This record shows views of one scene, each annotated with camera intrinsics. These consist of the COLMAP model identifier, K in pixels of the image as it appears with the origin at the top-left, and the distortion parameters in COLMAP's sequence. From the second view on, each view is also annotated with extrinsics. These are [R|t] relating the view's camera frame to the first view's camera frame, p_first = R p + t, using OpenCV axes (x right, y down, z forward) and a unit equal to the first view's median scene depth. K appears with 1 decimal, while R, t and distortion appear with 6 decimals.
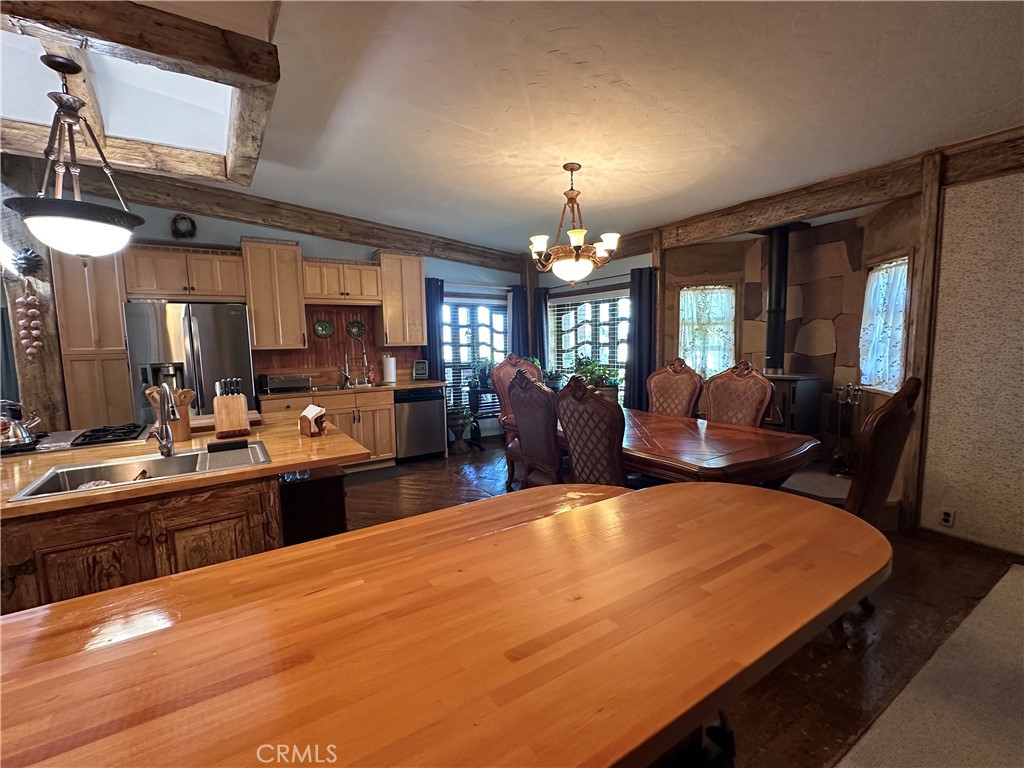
lens RADIAL K [[452.7, 0, 512.0], [0, 452.7, 384.0], [0, 0, 1]] dist [-0.000598, 0.000037]
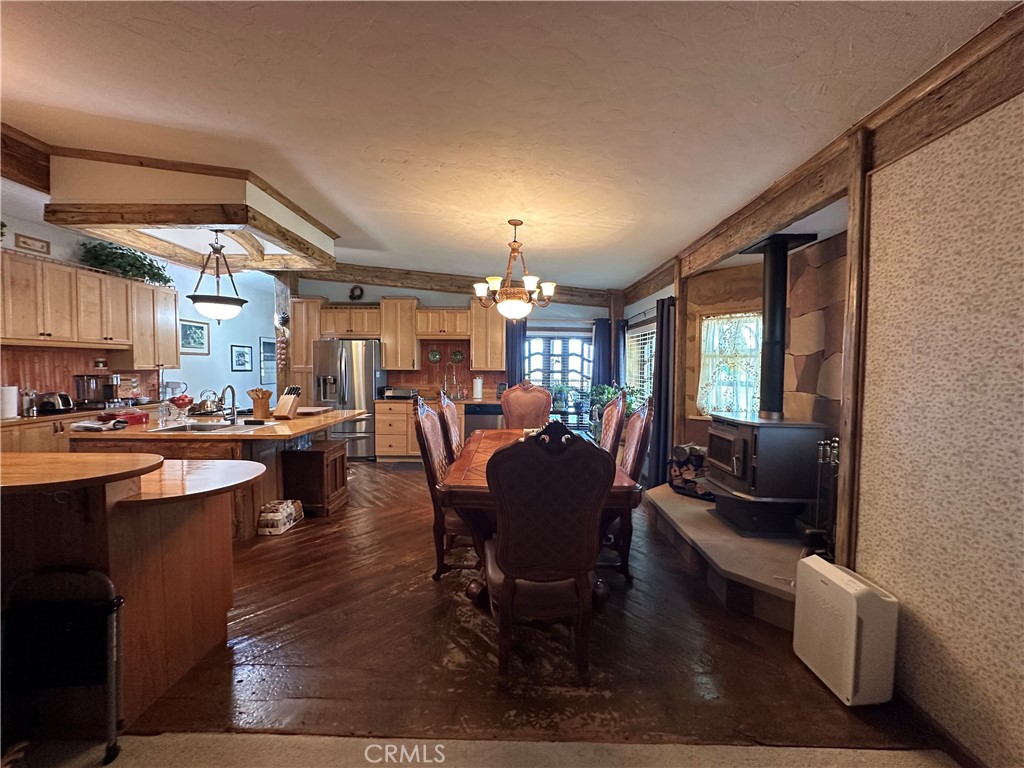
lens RADIAL K [[406.5, 0, 512.0], [0, 406.5, 384.0], [0, 0, 1]] dist [0.001002, 0.000007]
pose [[0.832014, 0.050438, -0.552457, 0.482198], [-0.078550, 0.996536, -0.027316, -0.021813], [0.549166, 0.066123, 0.833094, 0.095899]]
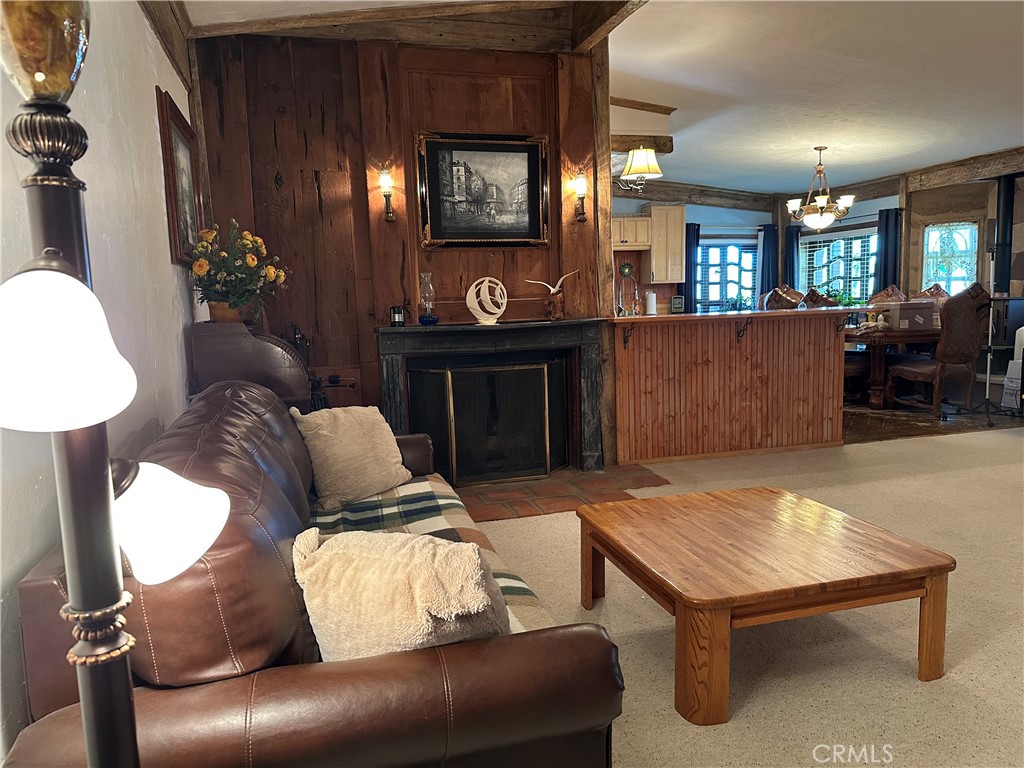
lens RADIAL K [[716.8, 0, 512.0], [0, 716.8, 384.0], [0, 0, 1]] dist [0.078604, -0.117907]
pose [[0.956262, 0.025150, -0.291430, -0.073330], [-0.016878, 0.999381, 0.030863, 0.136627], [0.292026, -0.024594, 0.956094, -0.982652]]
